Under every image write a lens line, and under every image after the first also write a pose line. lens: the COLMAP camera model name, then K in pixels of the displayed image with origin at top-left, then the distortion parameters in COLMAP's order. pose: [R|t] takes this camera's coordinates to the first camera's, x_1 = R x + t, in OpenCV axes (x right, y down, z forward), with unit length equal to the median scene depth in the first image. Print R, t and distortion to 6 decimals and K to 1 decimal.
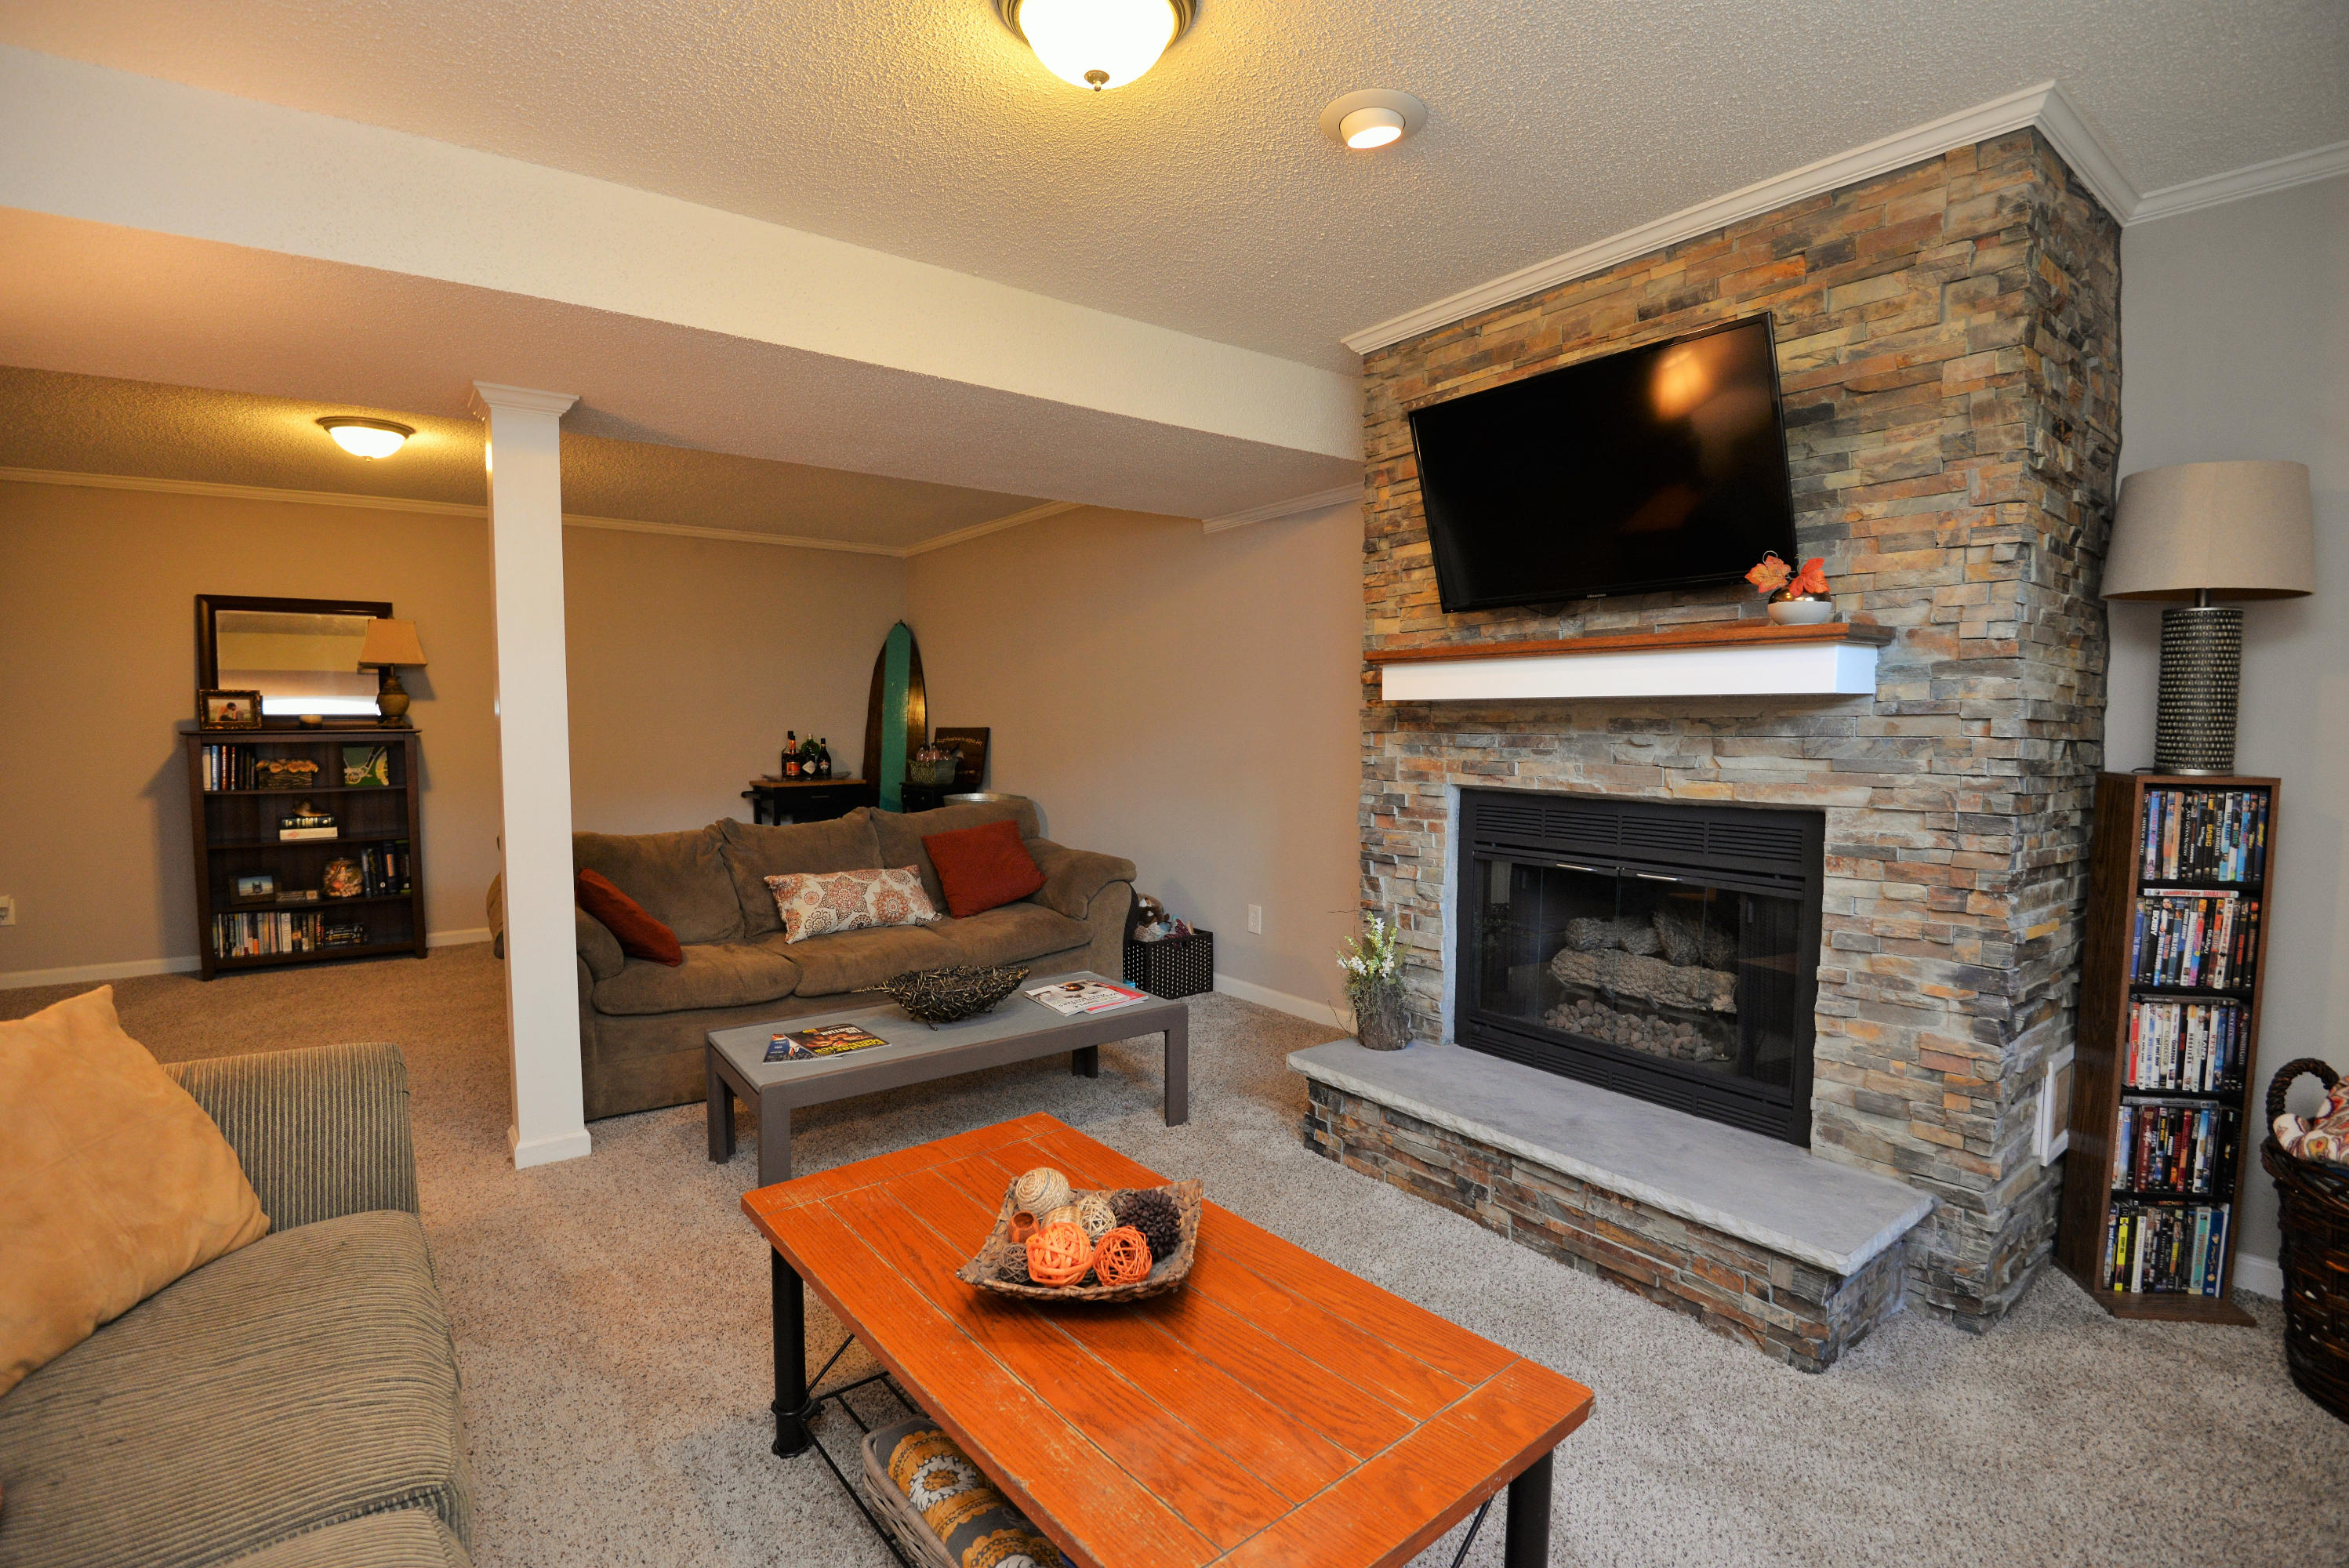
lens RADIAL K [[1077.3, 0, 1166.0], [0, 1077.3, 785.7], [0, 0, 1]] dist [-0.026114, -0.005359]
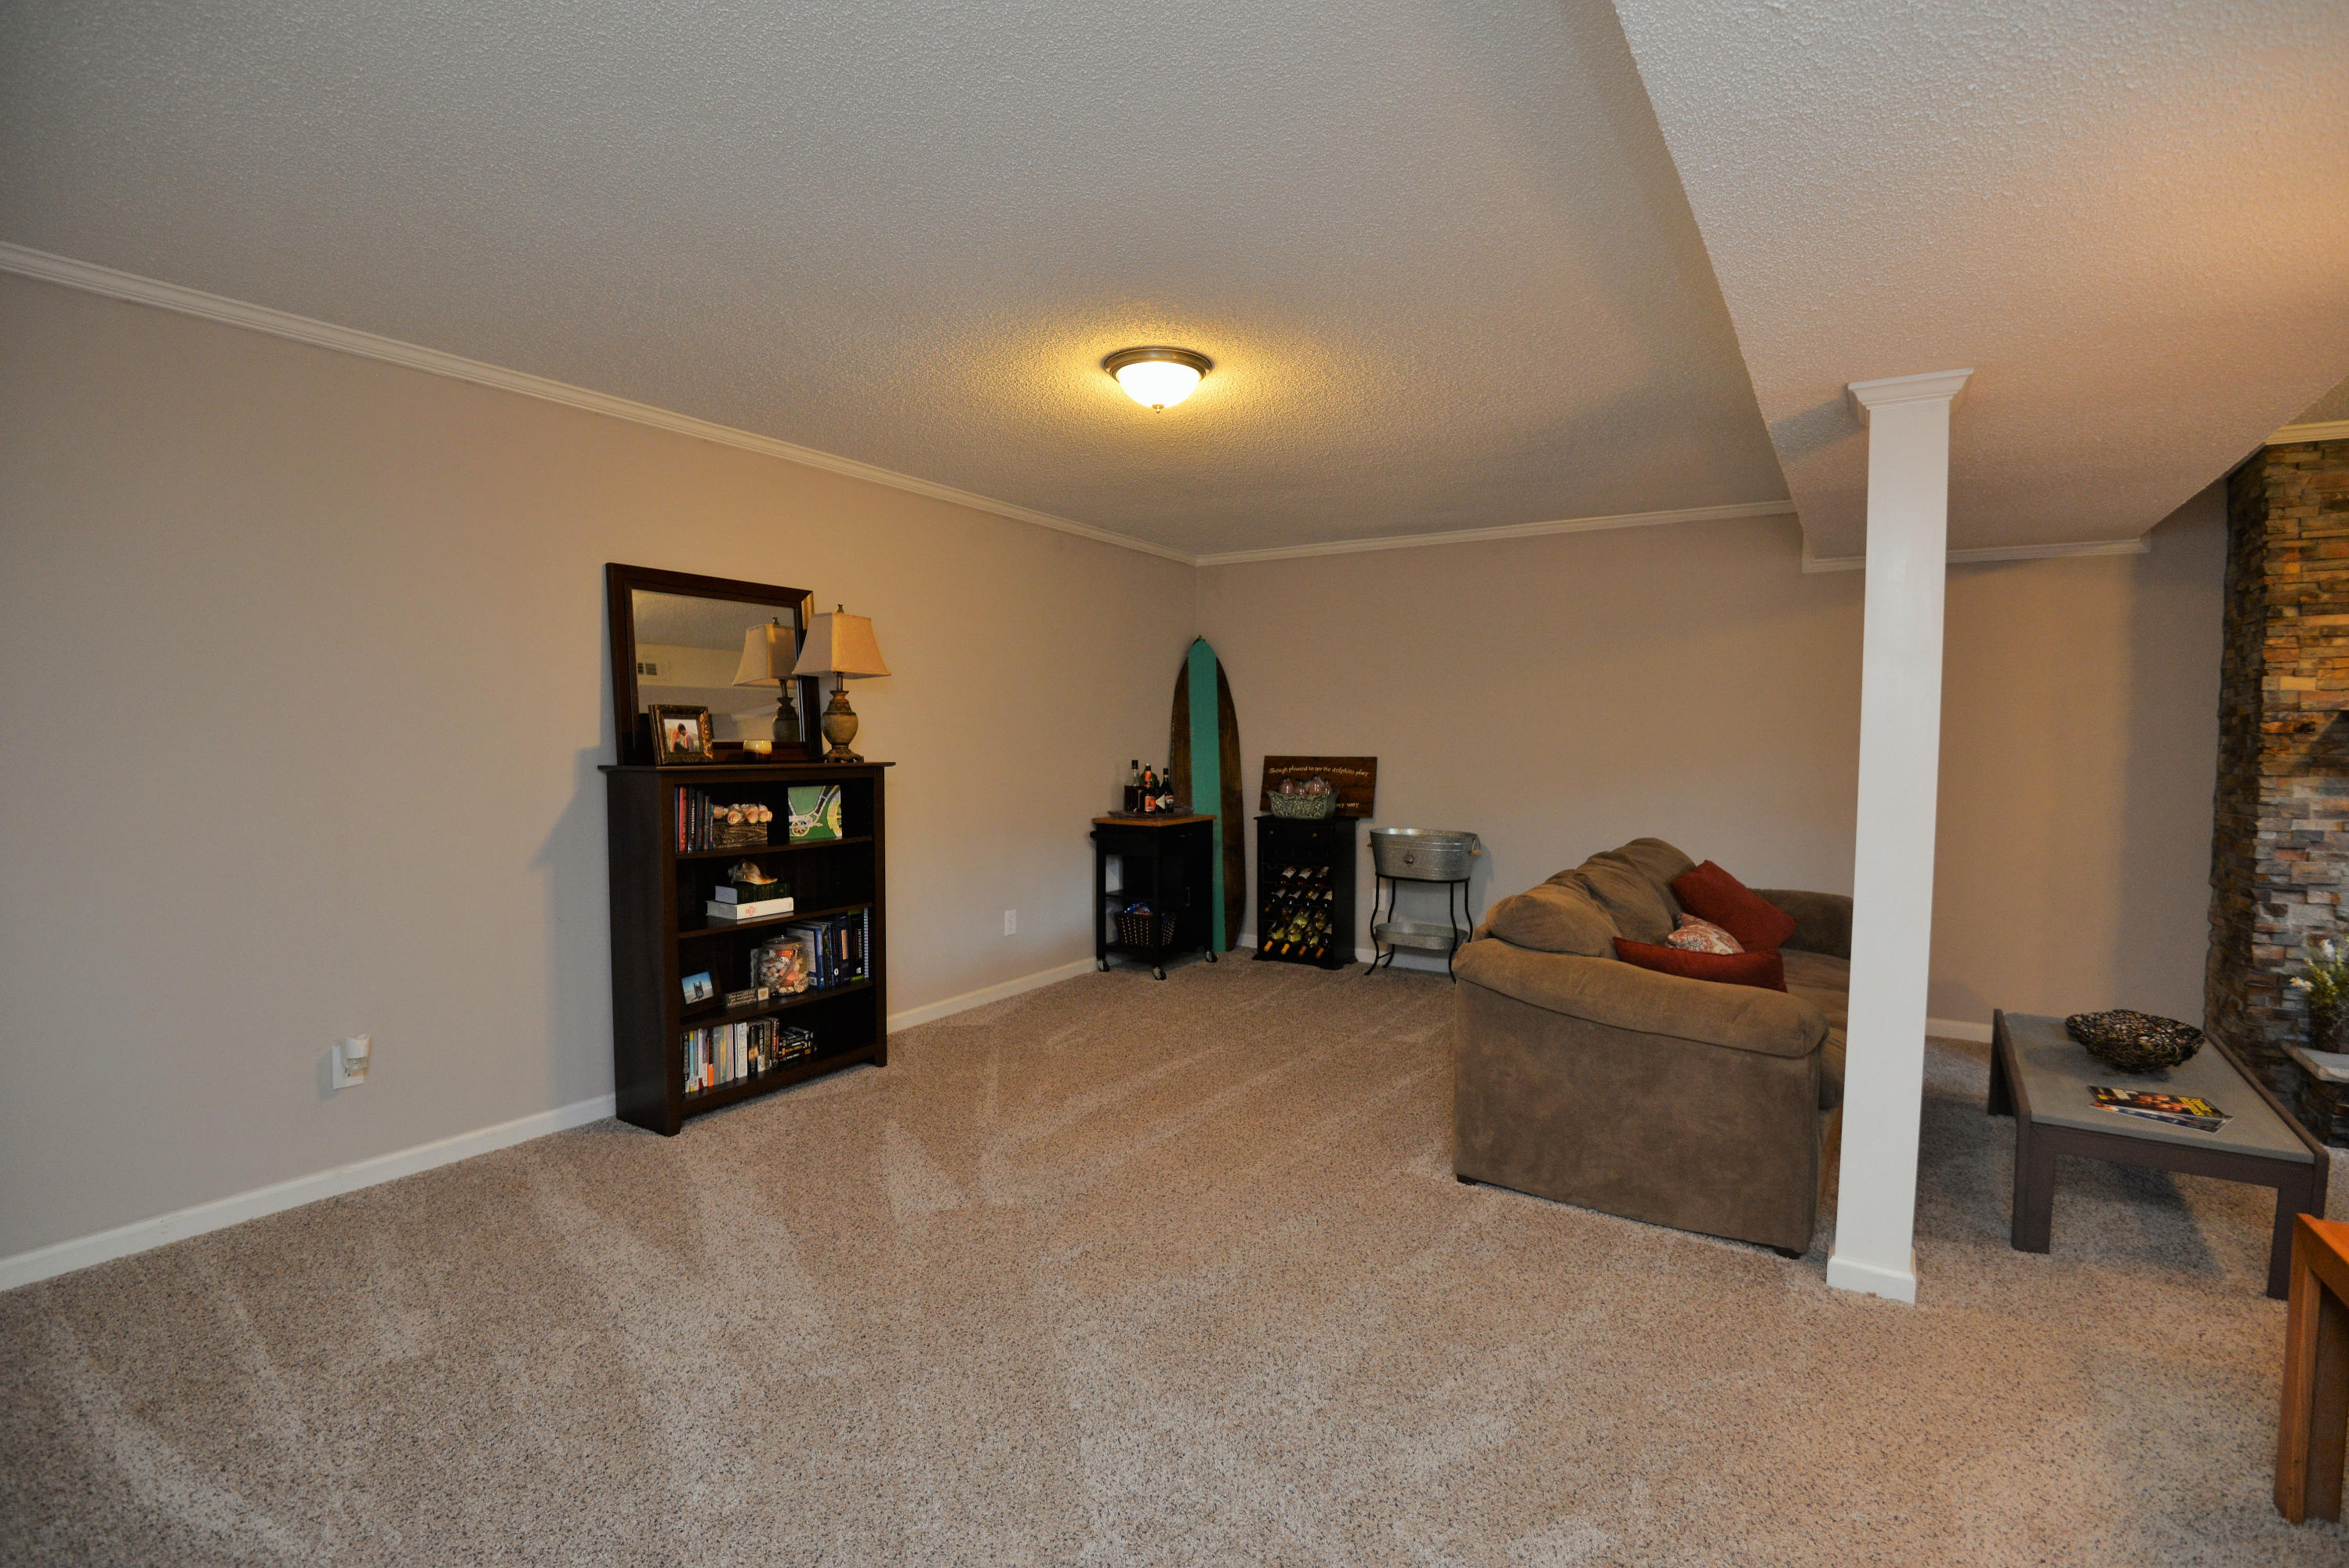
lens RADIAL K [[1077.3, 0, 1169.6], [0, 1077.3, 779.6], [0, 0, 1]] dist [-0.026114, -0.005359]
pose [[0.943059, -0.005569, 0.332578, -1.434651], [0.012005, 0.999778, -0.017299, -0.046085], [-0.332408, 0.020306, 0.942917, 0.402565]]
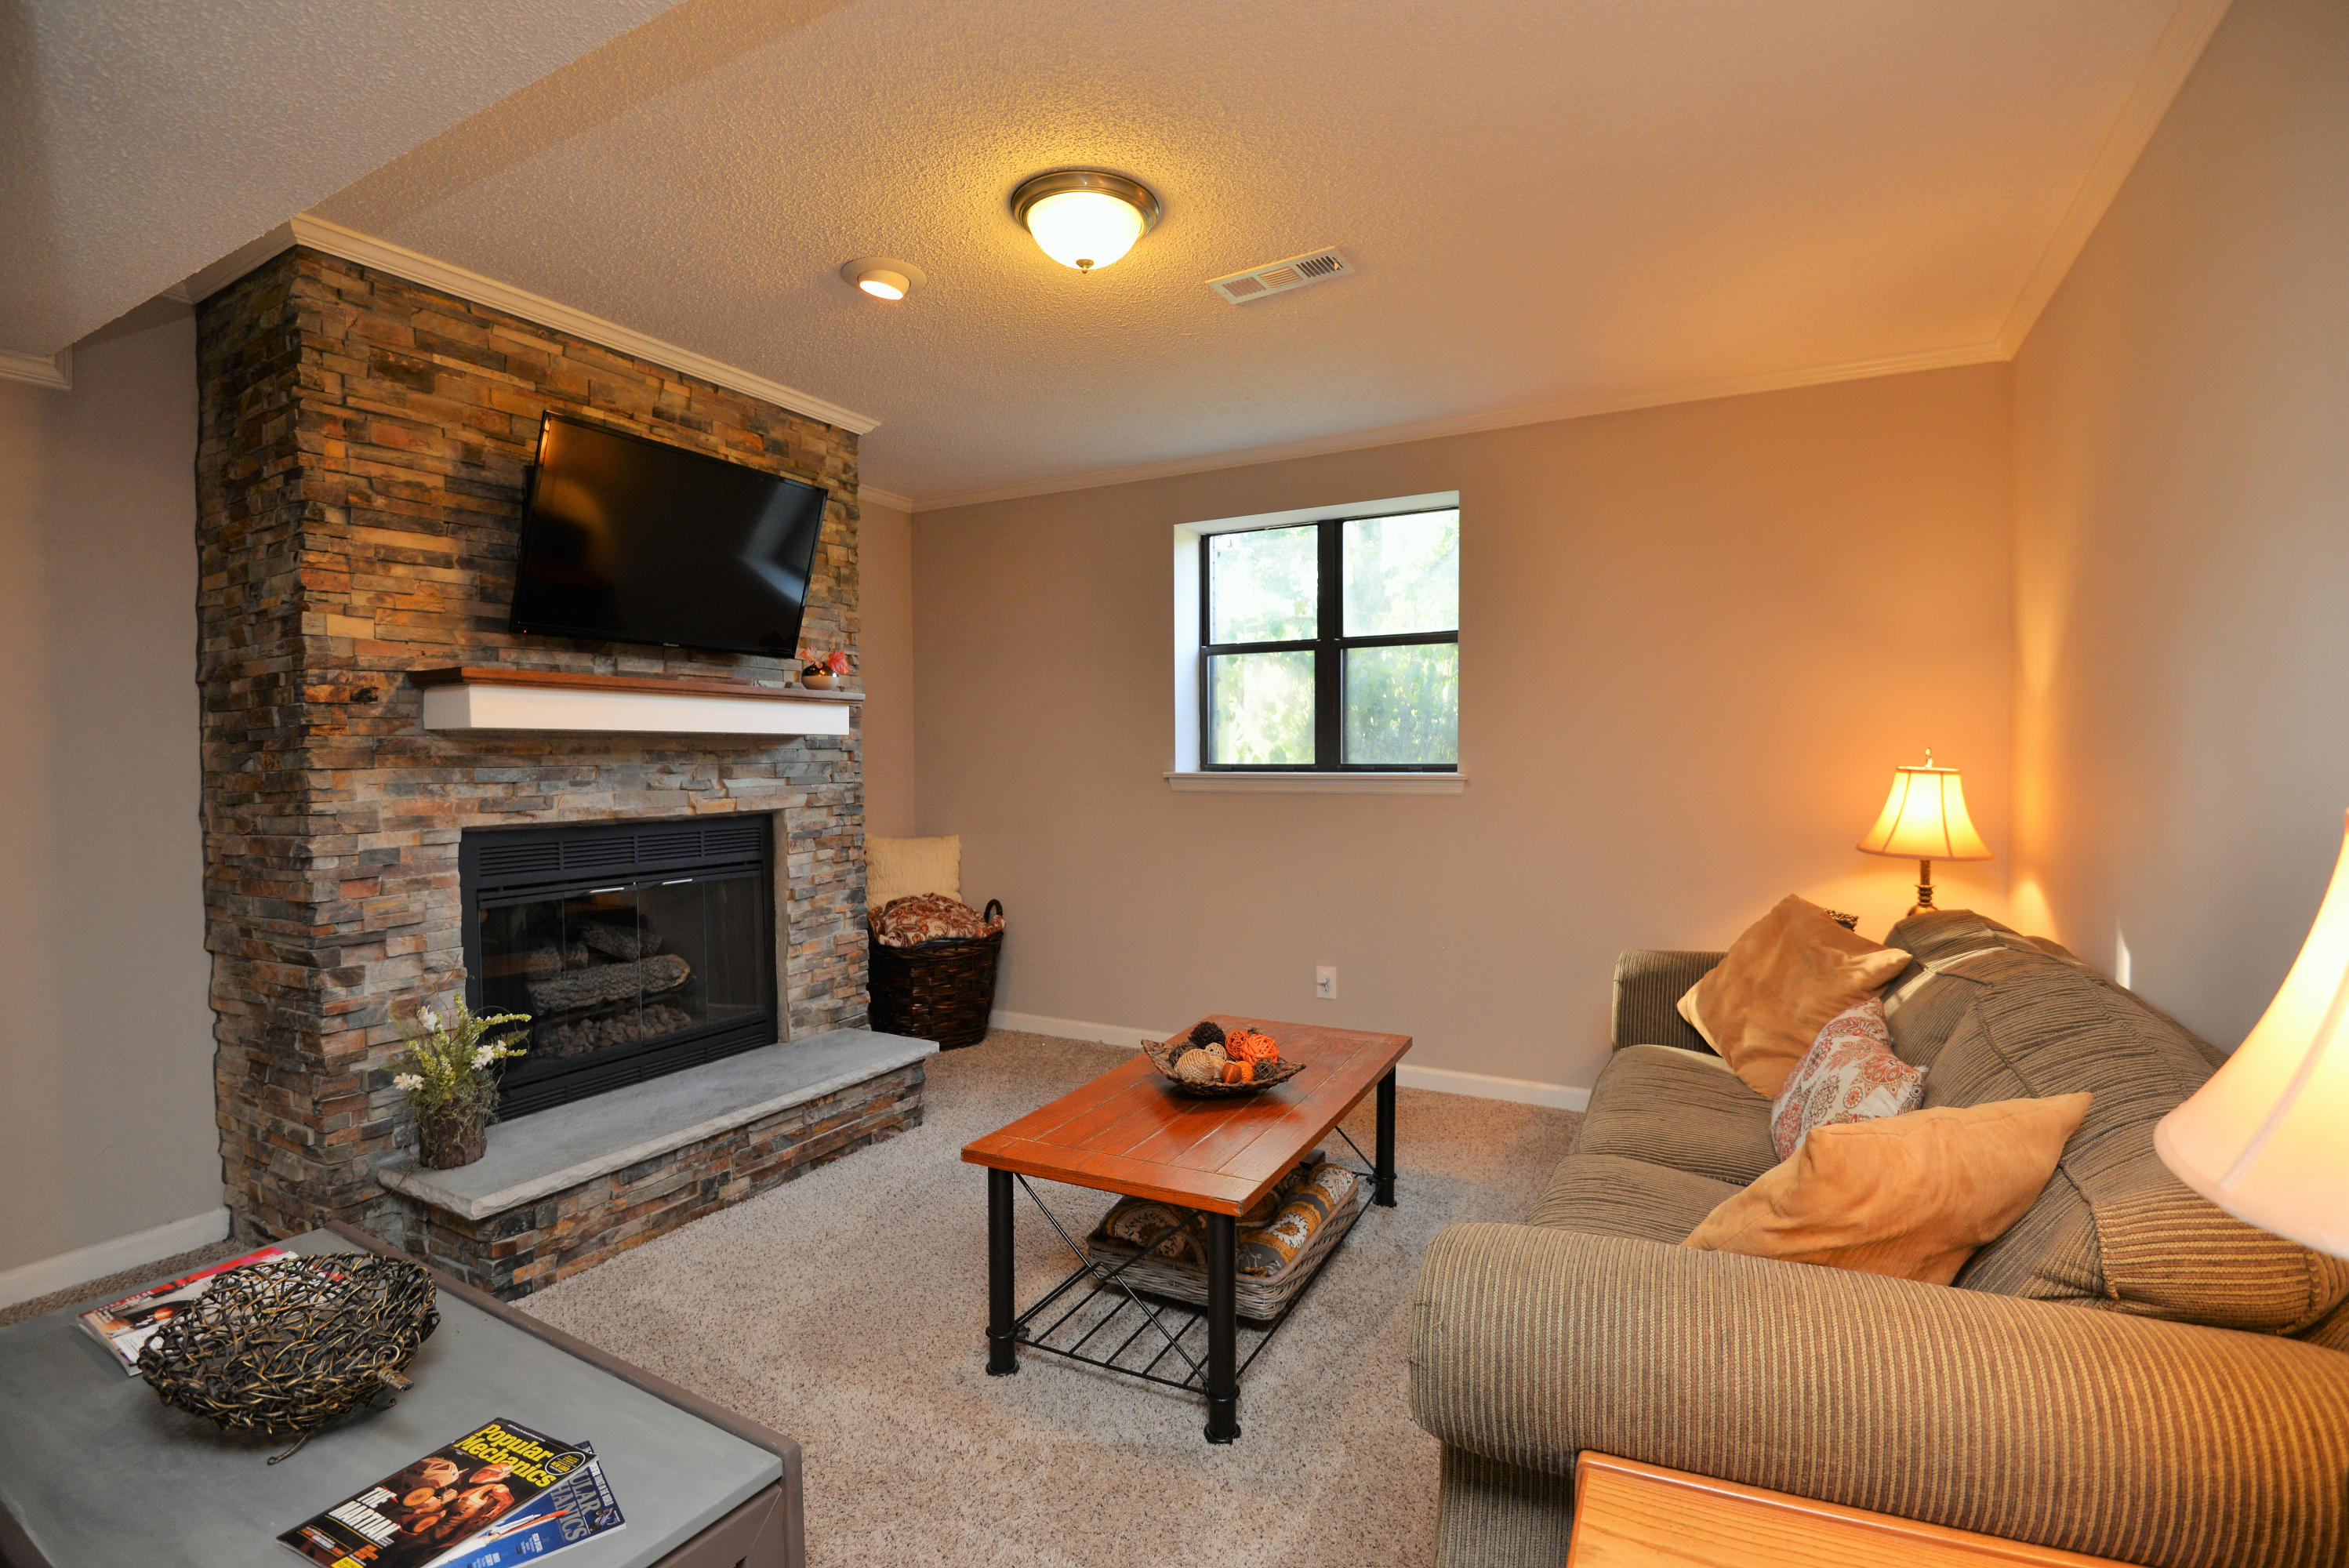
lens RADIAL K [[1077.3, 0, 1179.7], [0, 1077.3, 786.8], [0, 0, 1]] dist [-0.026114, -0.005359]
pose [[-0.417146, -0.020052, 0.908618, -0.784646], [0.065911, 0.996457, 0.052250, -0.042250], [-0.906447, 0.081684, -0.414346, 0.877581]]
